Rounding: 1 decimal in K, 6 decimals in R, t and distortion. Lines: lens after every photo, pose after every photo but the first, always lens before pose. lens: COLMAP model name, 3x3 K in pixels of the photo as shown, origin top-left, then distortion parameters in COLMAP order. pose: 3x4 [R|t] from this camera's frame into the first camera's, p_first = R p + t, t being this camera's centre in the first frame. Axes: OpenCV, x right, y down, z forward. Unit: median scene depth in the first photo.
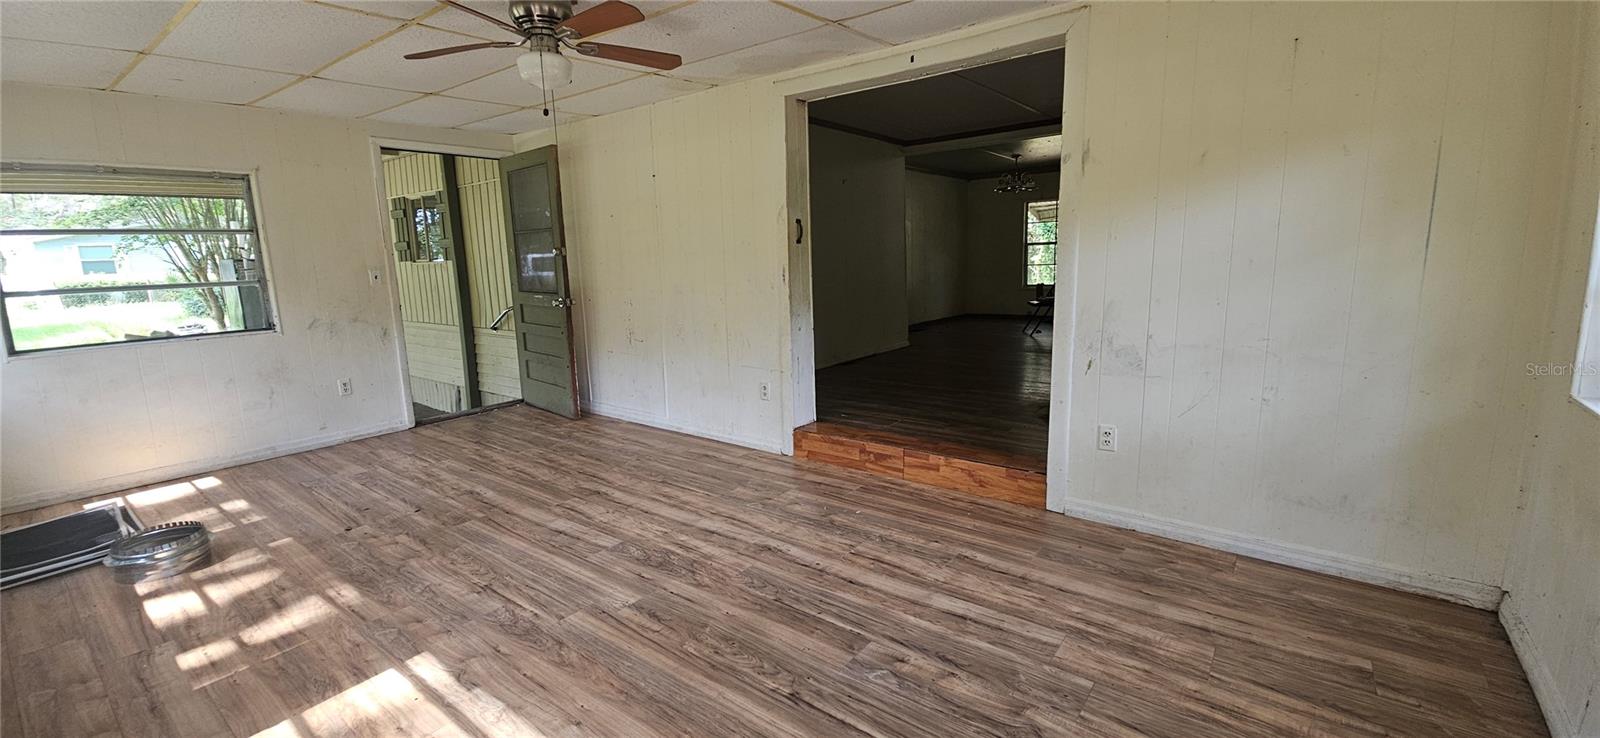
lens RADIAL K [[650.4, 0, 799.6], [0, 650.4, 362.7], [0, 0, 1]] dist [0.002805, -0.000405]
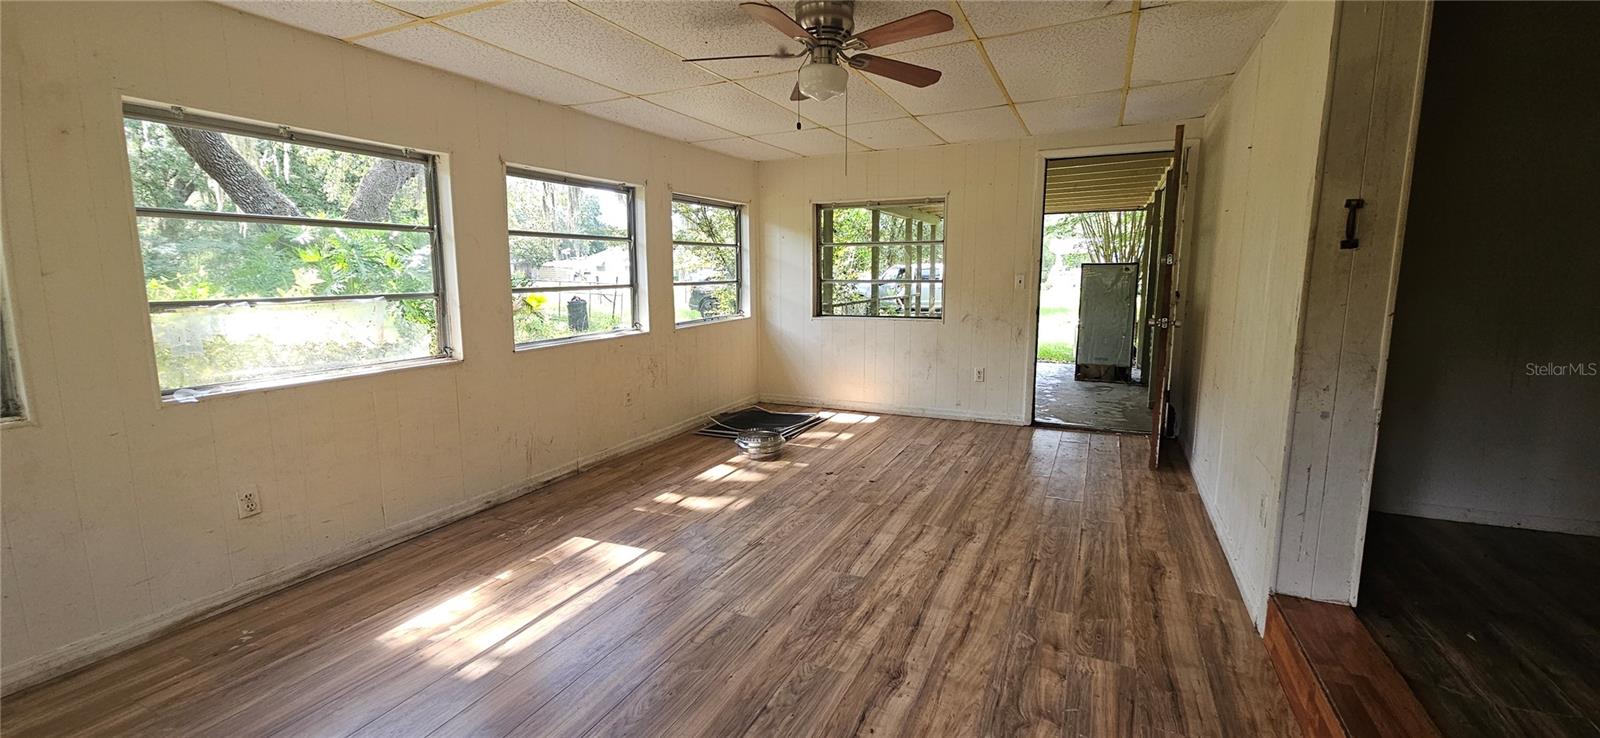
lens RADIAL K [[650.4, 0, 799.6], [0, 650.4, 362.7], [0, 0, 1]] dist [0.002805, -0.000405]
pose [[0.228419, 0.162204, -0.959956, 0.503057], [-0.167871, 0.977816, 0.125277, -0.111825], [0.958981, 0.132533, 0.250581, 0.604680]]
